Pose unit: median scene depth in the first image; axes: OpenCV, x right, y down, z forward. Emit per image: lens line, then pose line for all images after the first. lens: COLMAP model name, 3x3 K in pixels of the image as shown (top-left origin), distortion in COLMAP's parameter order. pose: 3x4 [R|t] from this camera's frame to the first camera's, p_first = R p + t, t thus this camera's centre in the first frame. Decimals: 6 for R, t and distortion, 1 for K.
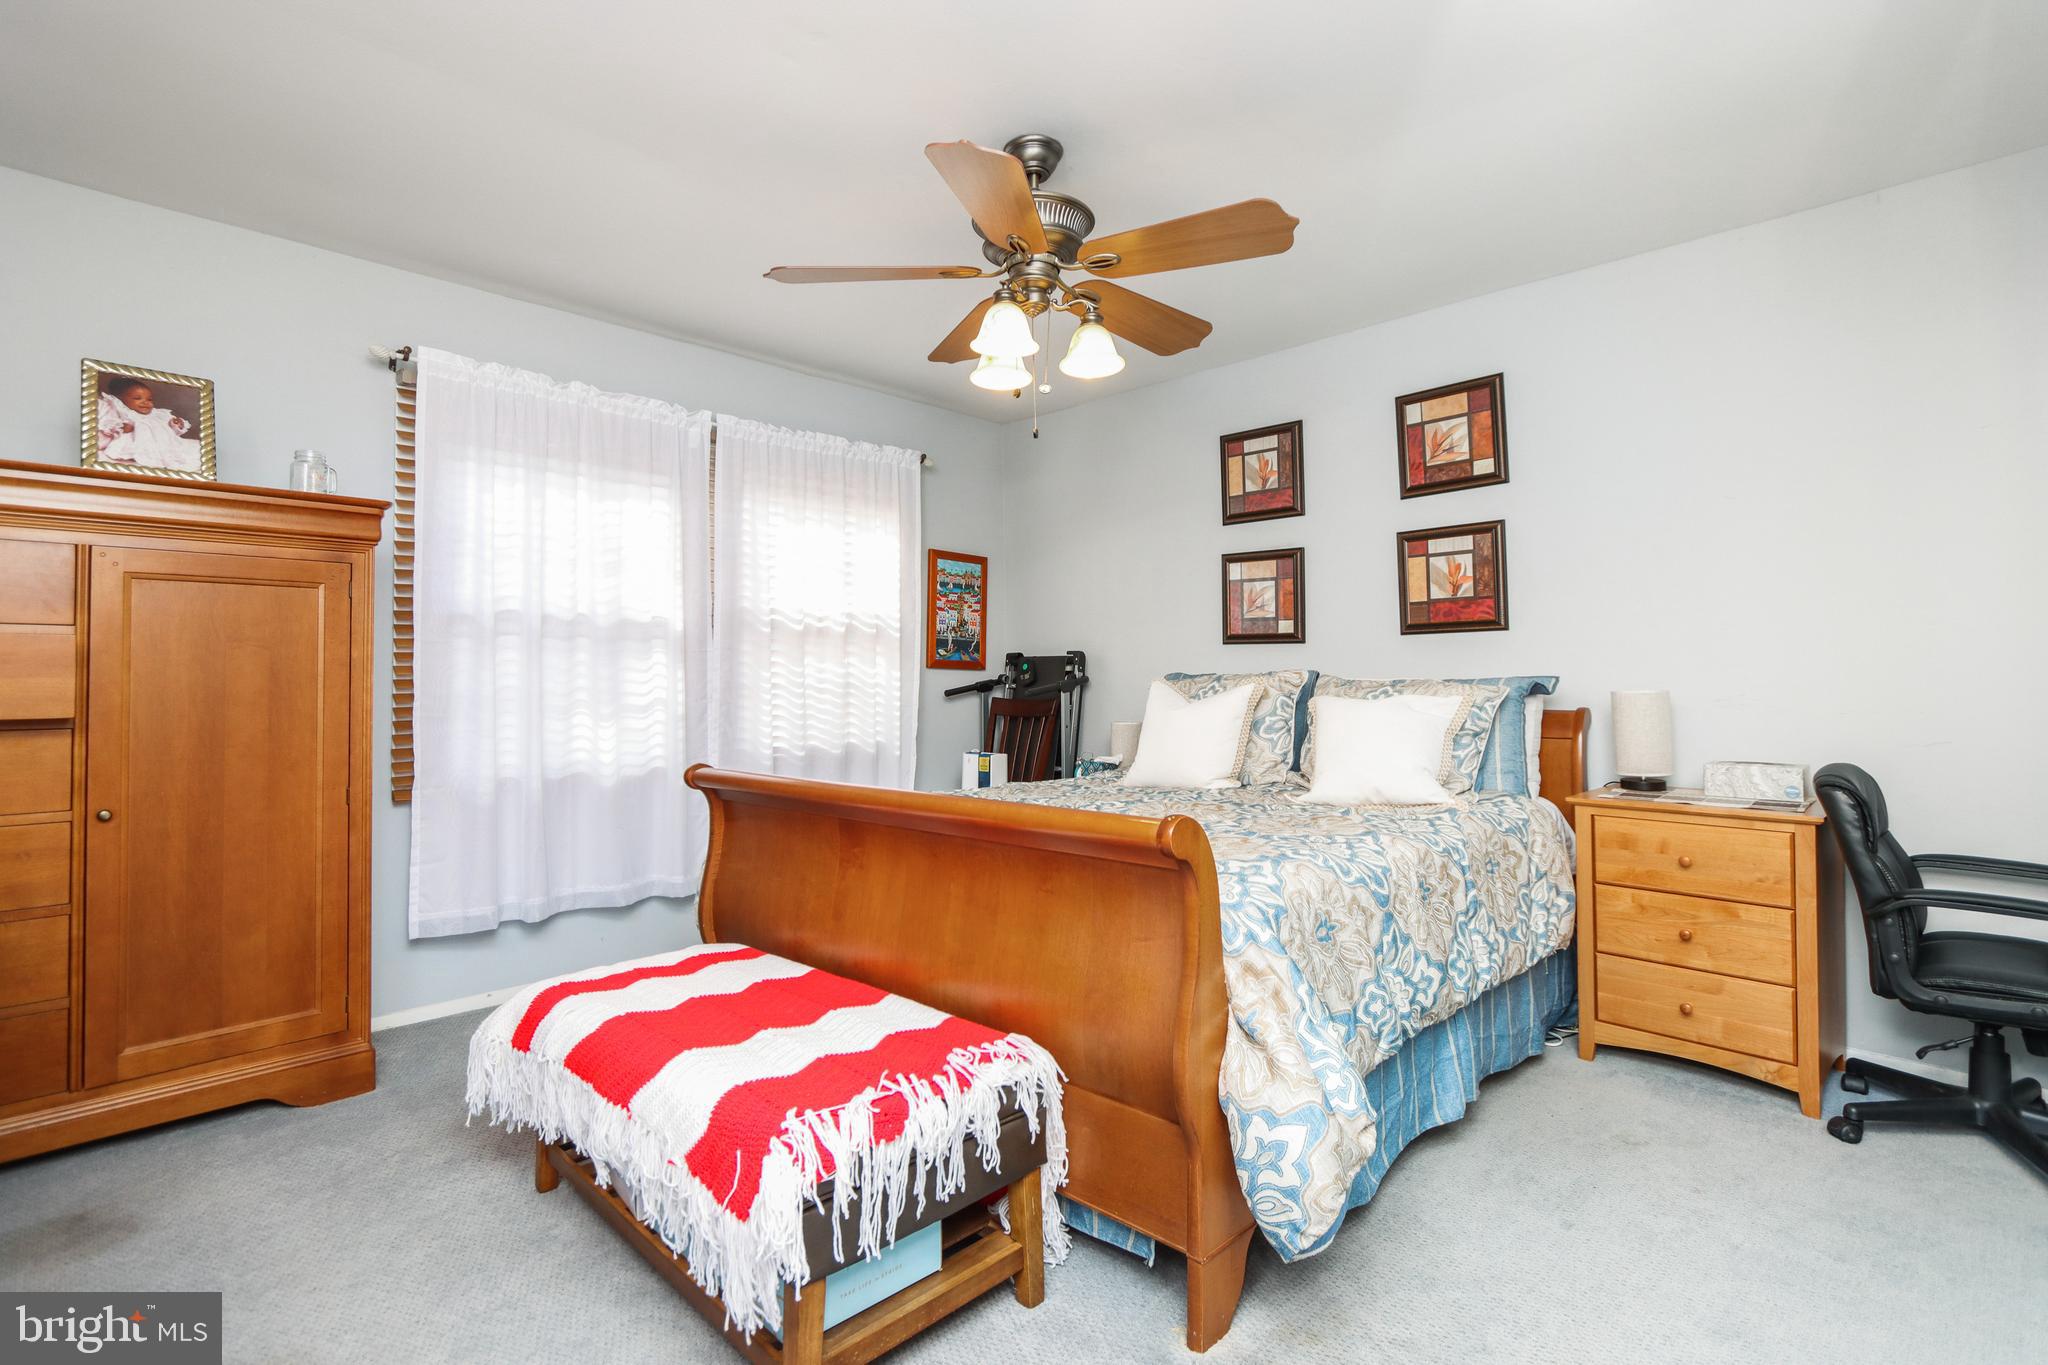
lens RADIAL K [[1000.6, 0, 1031.6], [0, 1000.6, 675.5], [0, 0, 1]] dist [-0.001406, -0.000095]
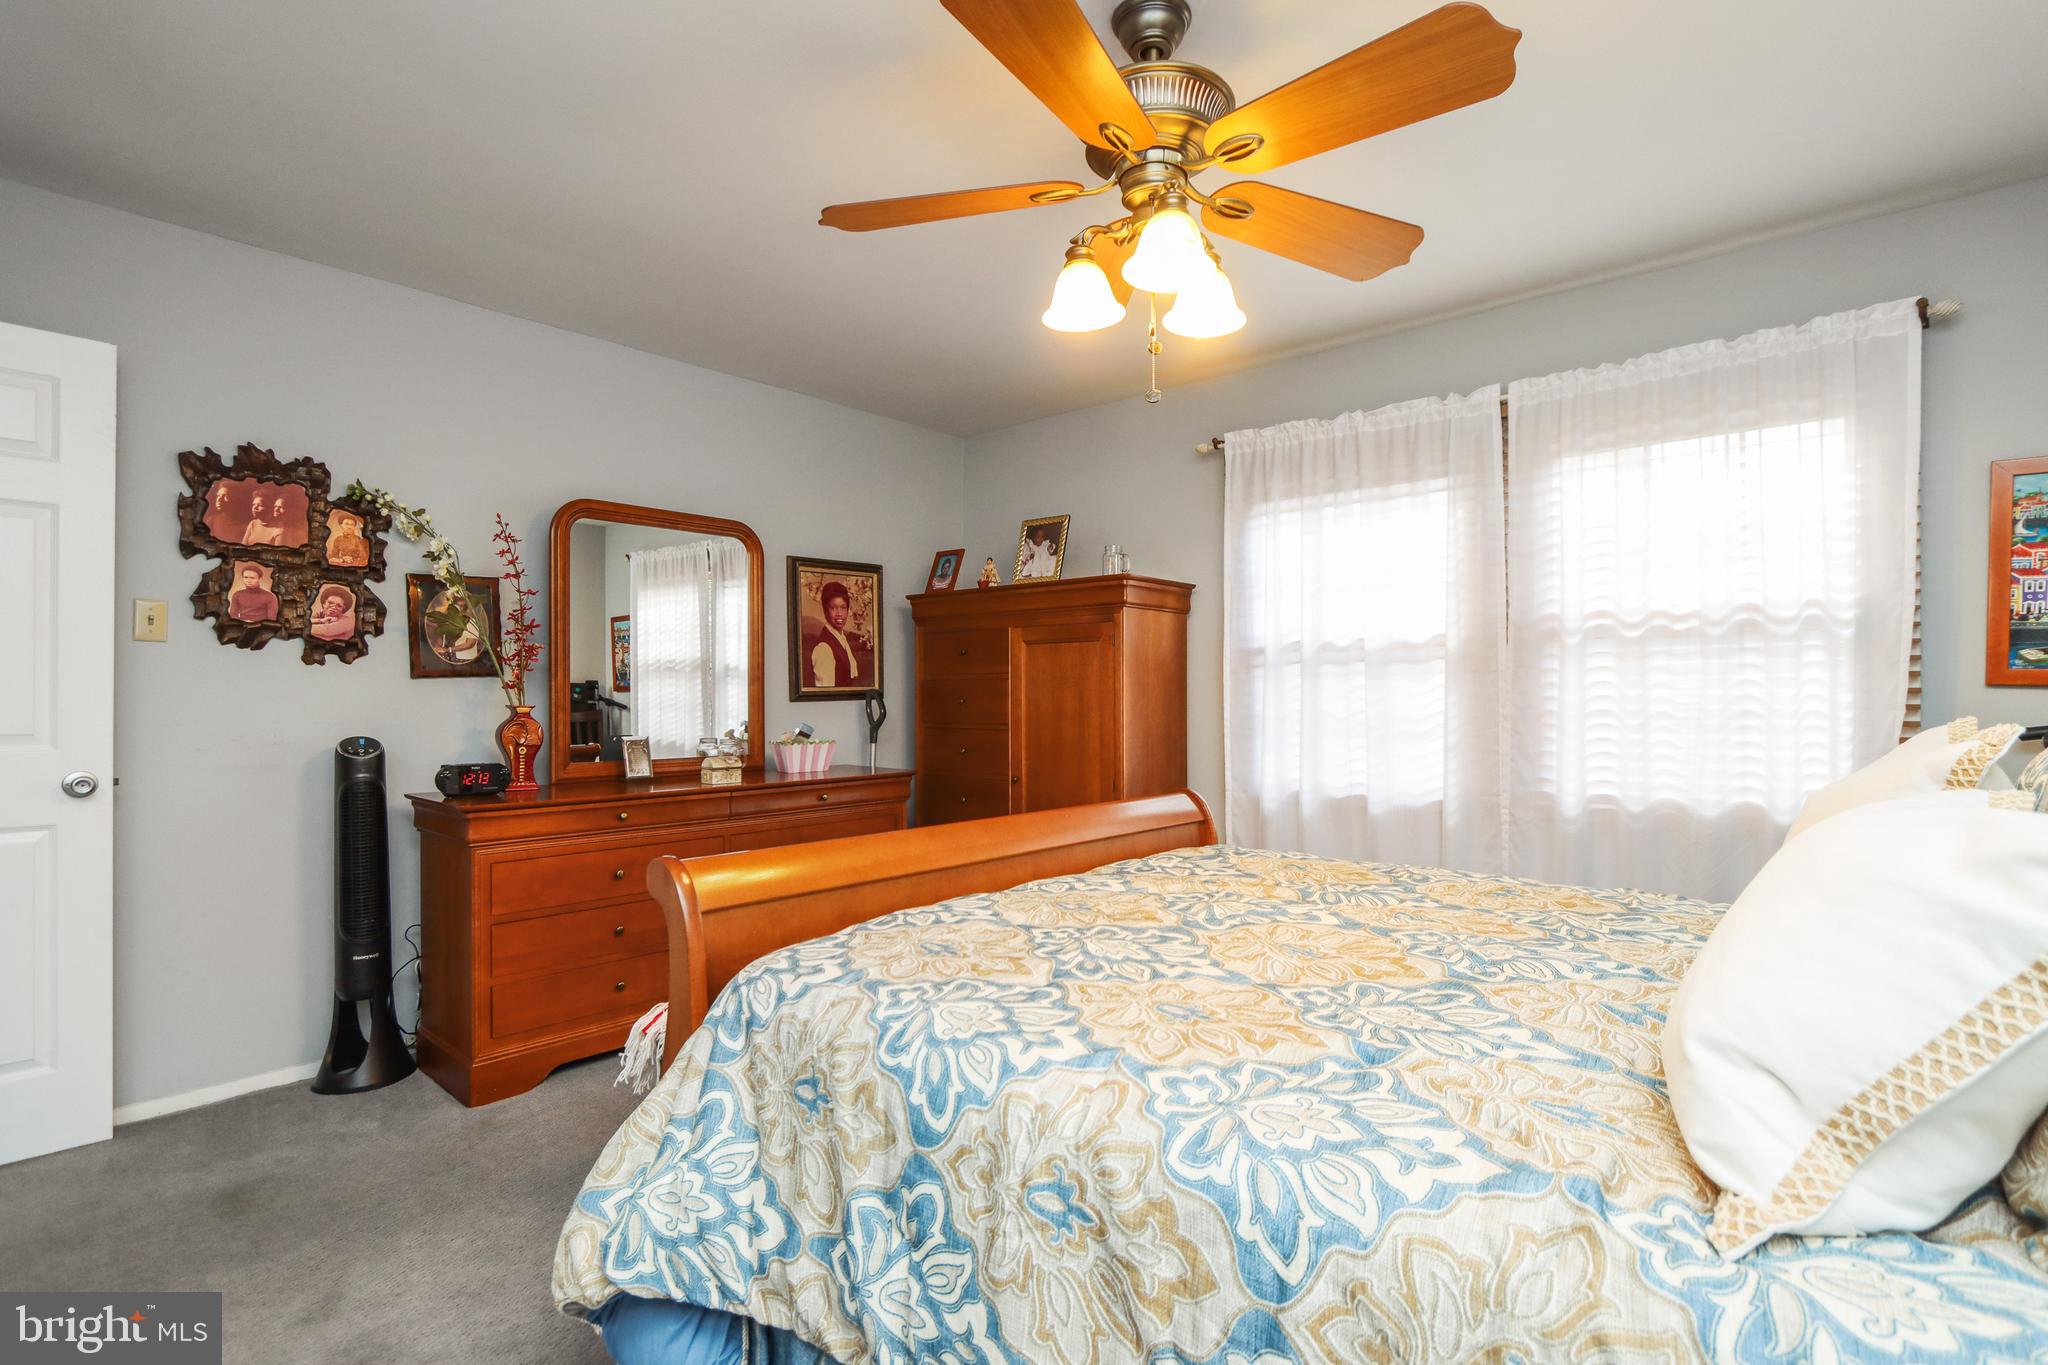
lens RADIAL K [[974.0, 0, 987.6], [0, 974.0, 679.9], [0, 0, 1]] dist [-0.003090, -0.000400]
pose [[0.029426, -0.012731, -0.999486, 0.514049], [0.006844, 0.999898, -0.012534, -0.010051], [0.999544, -0.006472, 0.029510, 0.589877]]
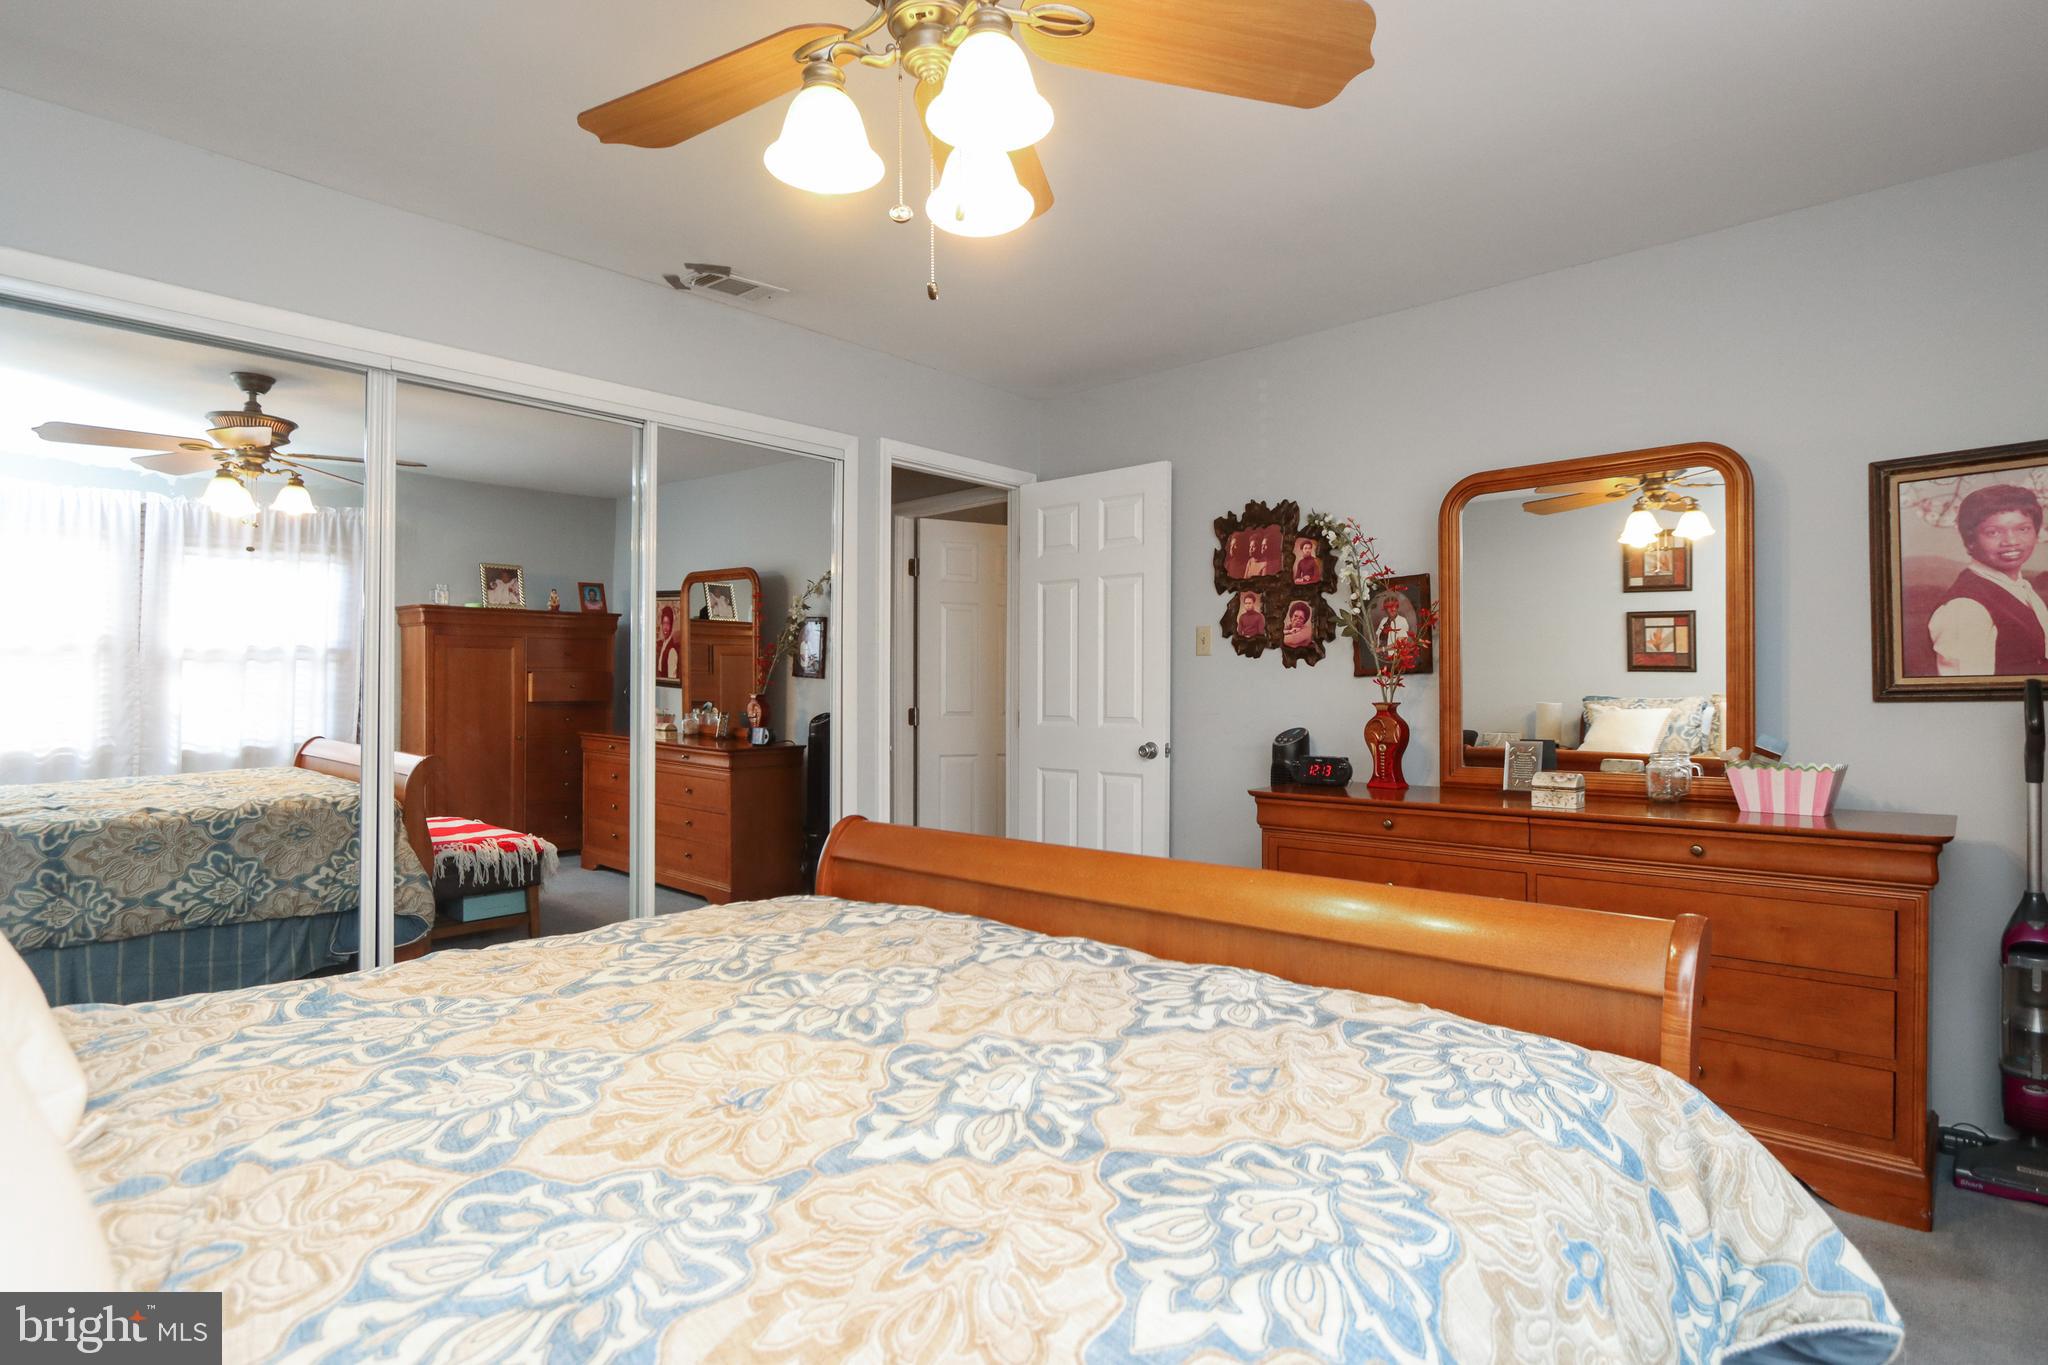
lens RADIAL K [[1045.4, 0, 1016.8], [0, 1045.4, 691.5], [0, 0, 1]] dist [-0.001421, -0.000100]
pose [[-0.999502, -0.001433, -0.031535, -0.004266], [-0.001006, 0.999907, -0.013572, 0.002174], [0.031551, -0.013534, -0.999411, 1.114362]]
